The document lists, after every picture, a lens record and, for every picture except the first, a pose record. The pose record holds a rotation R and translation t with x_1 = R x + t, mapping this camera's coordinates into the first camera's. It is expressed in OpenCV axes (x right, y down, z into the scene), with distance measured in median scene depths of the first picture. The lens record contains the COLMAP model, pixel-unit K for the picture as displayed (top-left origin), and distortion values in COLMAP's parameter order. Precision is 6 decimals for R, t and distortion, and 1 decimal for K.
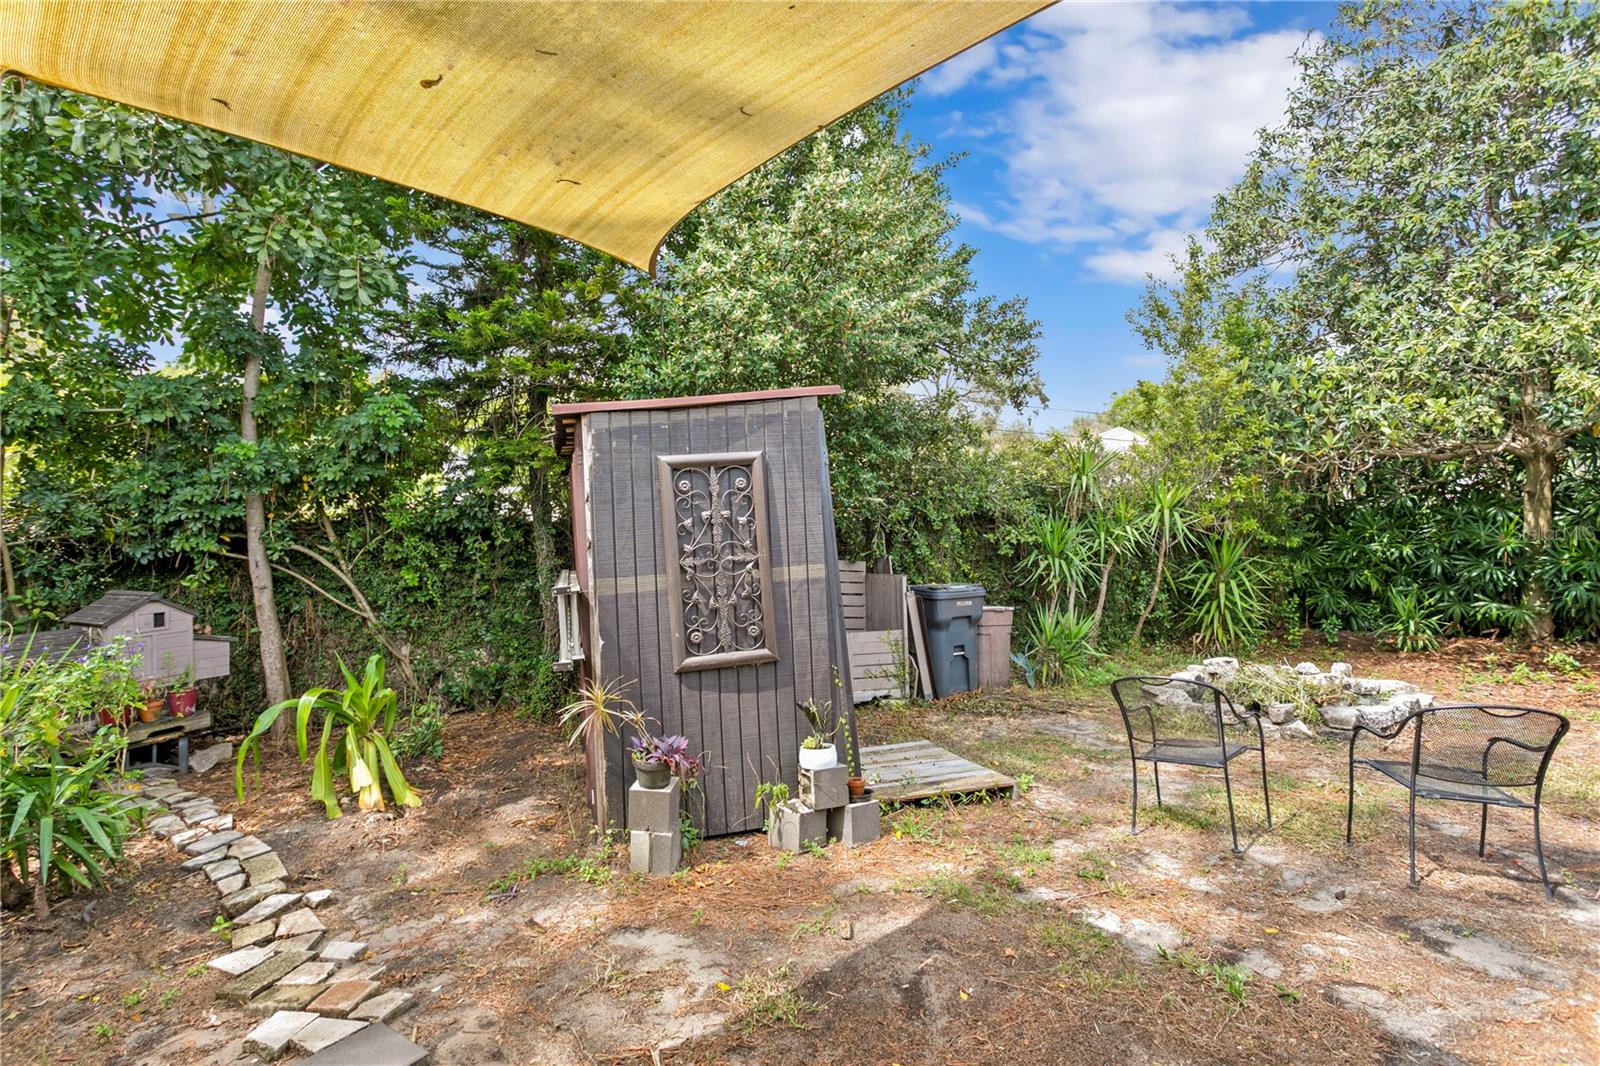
lens RADIAL K [[755.3, 0, 798.8], [0, 755.3, 532.8], [0, 0, 1]] dist [0.010312, 0.000026]
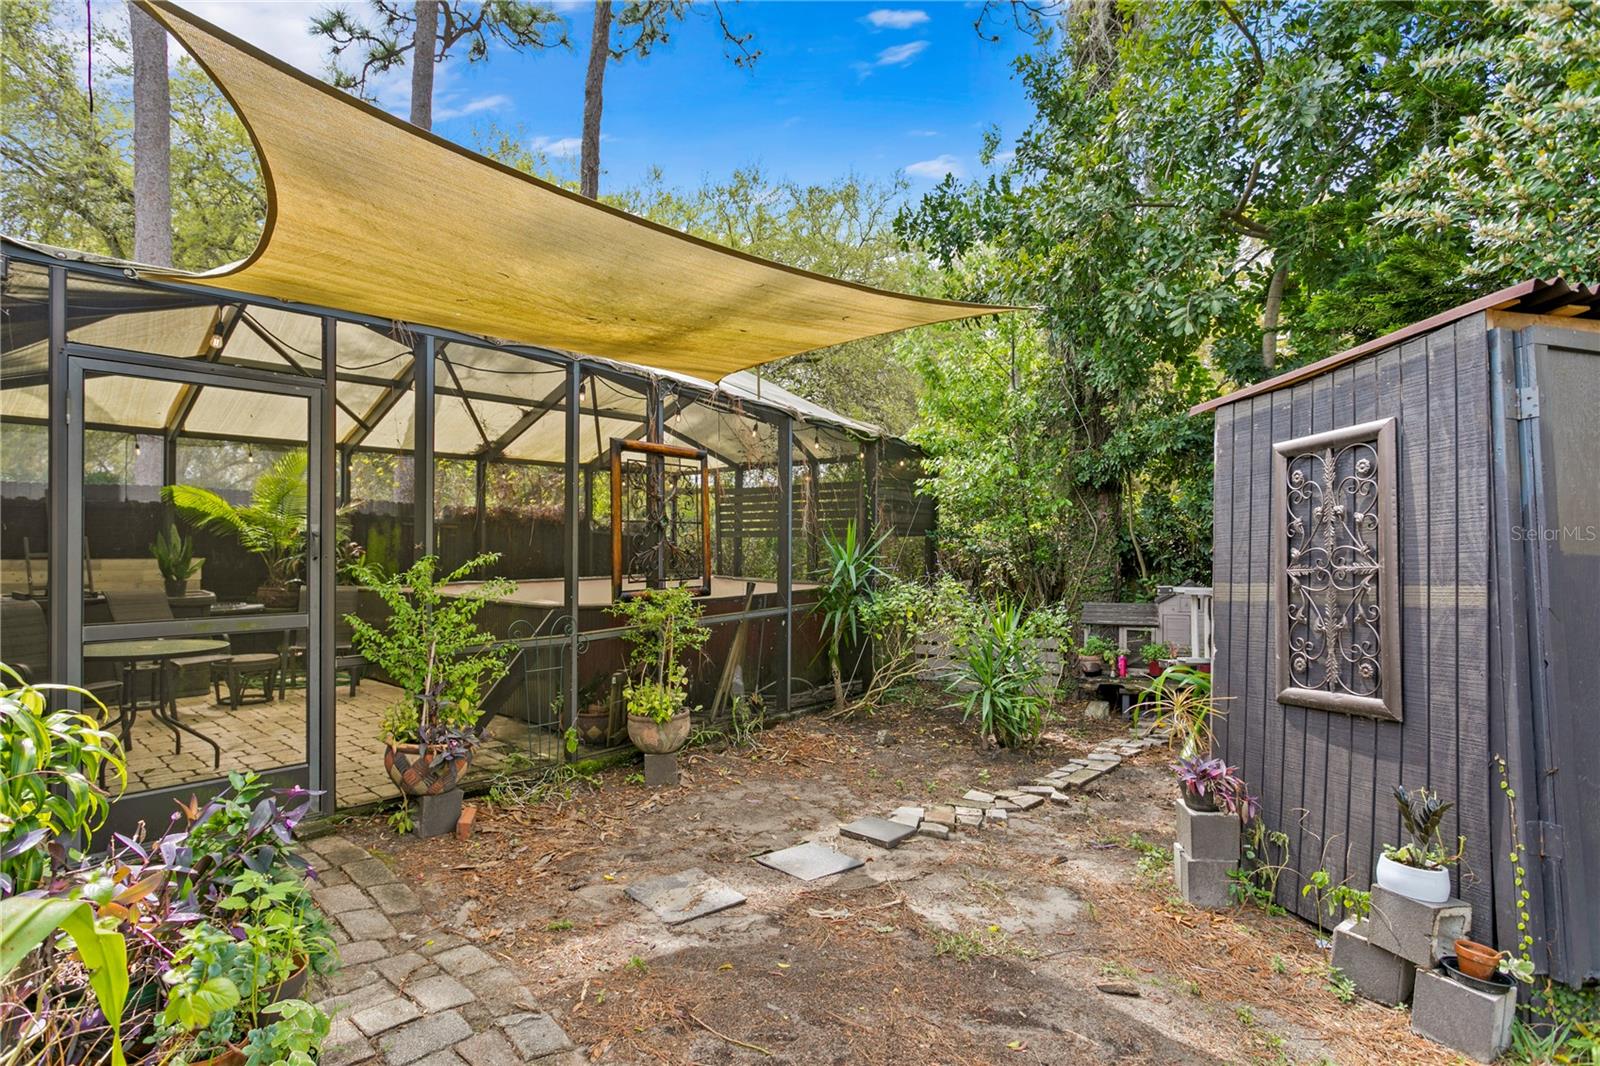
lens RADIAL K [[879.1, 0, 799.2], [0, 879.1, 534.3], [0, 0, 1]] dist [-0.000005, -0.000127]
pose [[-0.077179, -0.002878, -0.997013, 0.837151], [0.003171, 0.999990, -0.003132, 0.000985], [0.997012, -0.003403, -0.077169, 0.537955]]
